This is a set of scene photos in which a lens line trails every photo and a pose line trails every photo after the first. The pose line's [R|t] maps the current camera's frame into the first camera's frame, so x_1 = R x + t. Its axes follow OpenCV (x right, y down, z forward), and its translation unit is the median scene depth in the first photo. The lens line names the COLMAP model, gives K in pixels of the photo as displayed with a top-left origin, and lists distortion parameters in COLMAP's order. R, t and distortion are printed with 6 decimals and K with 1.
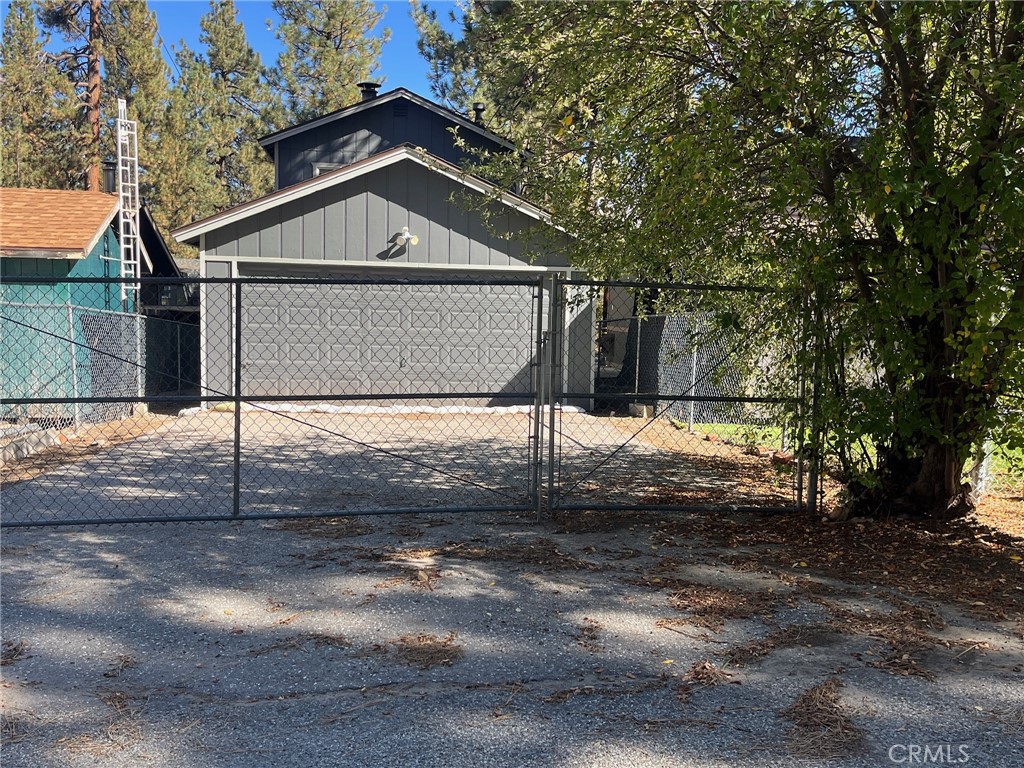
lens RADIAL K [[887.4, 0, 512.0], [0, 887.4, 384.0], [0, 0, 1]] dist [0.029719, -0.008632]
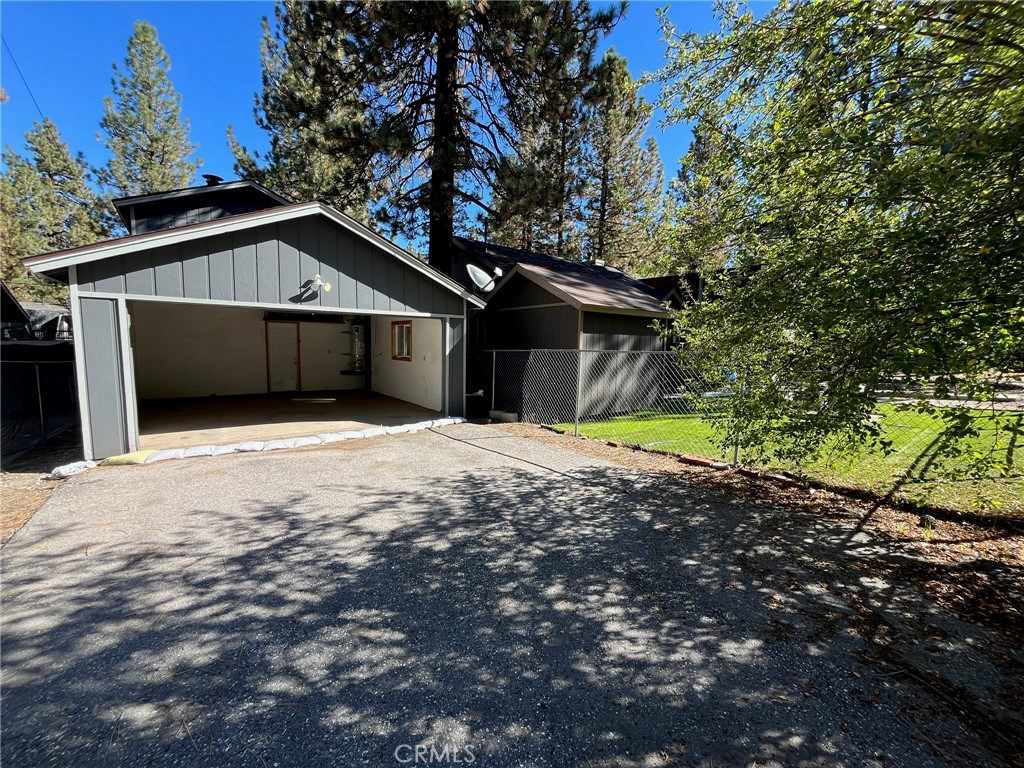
lens RADIAL K [[414.0, 0, 511.8], [0, 414.0, 385.3], [0, 0, 1]] dist [-0.005637, 0.000367]
pose [[0.869157, -0.057271, 0.491208, -0.047223], [0.042130, 0.998236, 0.041840, -0.013304], [-0.492738, -0.015671, 0.870037, 0.115607]]
